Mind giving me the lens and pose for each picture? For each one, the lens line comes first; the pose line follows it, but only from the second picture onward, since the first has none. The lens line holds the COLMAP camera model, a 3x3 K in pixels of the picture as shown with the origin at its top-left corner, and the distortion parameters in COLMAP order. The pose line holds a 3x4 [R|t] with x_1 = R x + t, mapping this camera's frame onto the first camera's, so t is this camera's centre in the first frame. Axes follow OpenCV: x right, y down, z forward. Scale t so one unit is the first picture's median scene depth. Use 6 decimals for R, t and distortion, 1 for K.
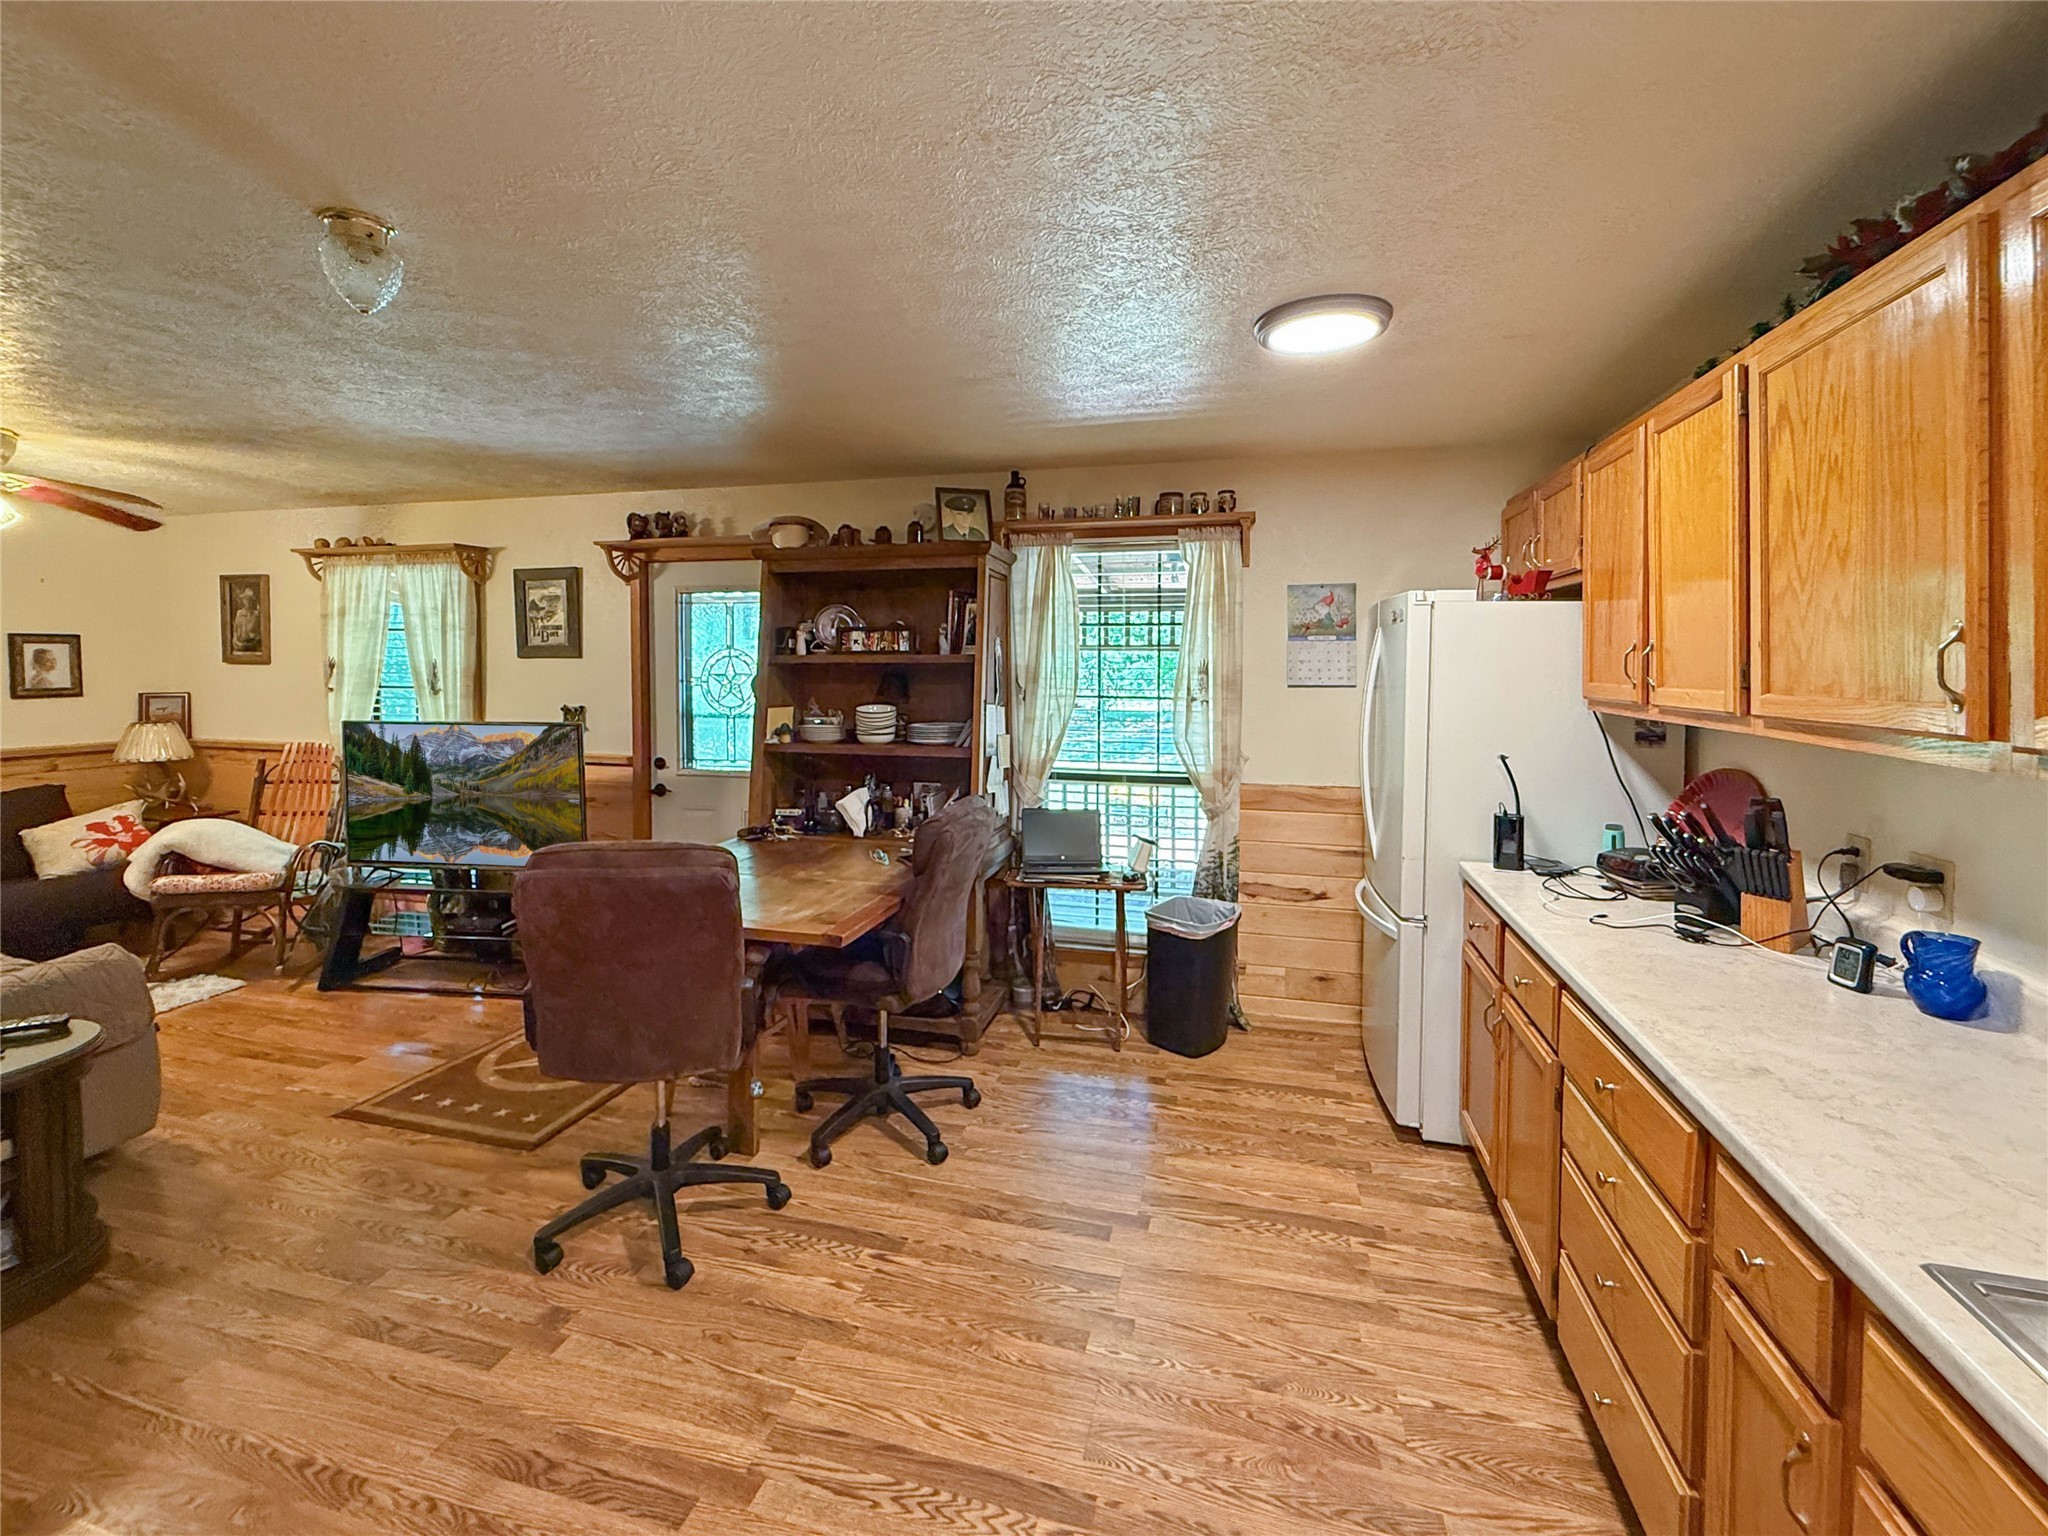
lens RADIAL K [[878.9, 0, 1022.5], [0, 878.9, 702.4], [0, 0, 1]] dist [-0.000652, -0.000135]
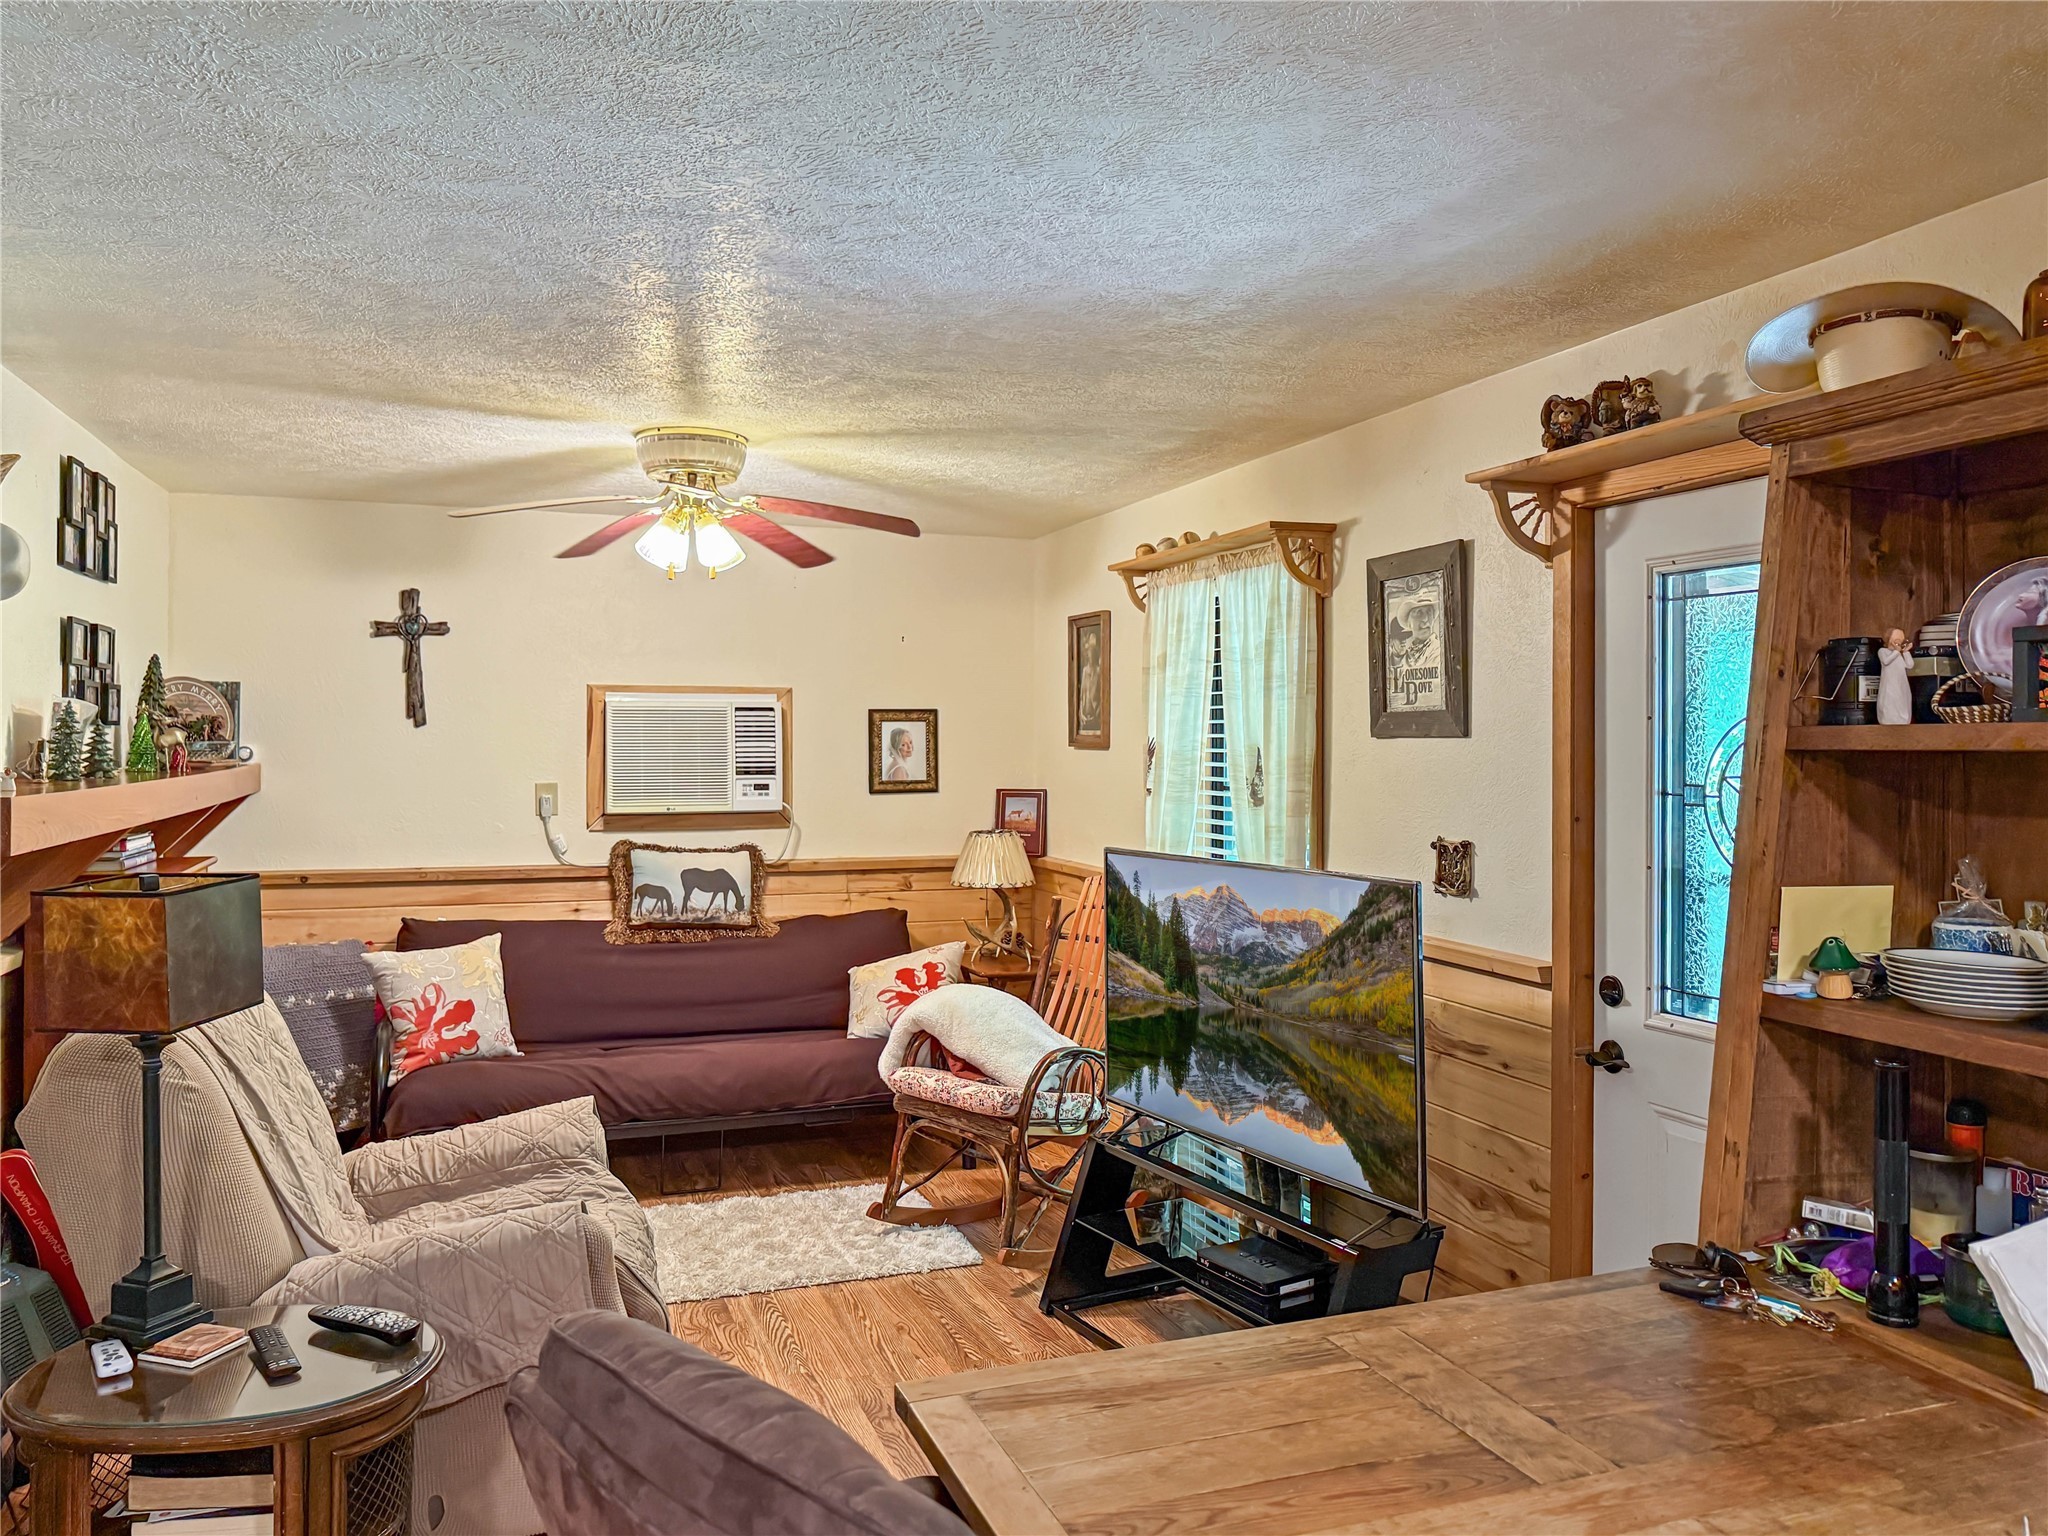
lens RADIAL K [[1494.9, 0, 1023.2], [0, 1494.9, 748.8], [0, 0, 1]] dist [0.001161, 0.000110]
pose [[0.567304, 0.000992, -0.823508, 0.009184], [-0.034683, 0.999141, -0.022689, -0.019341], [0.822778, 0.041433, 0.566850, 0.381646]]
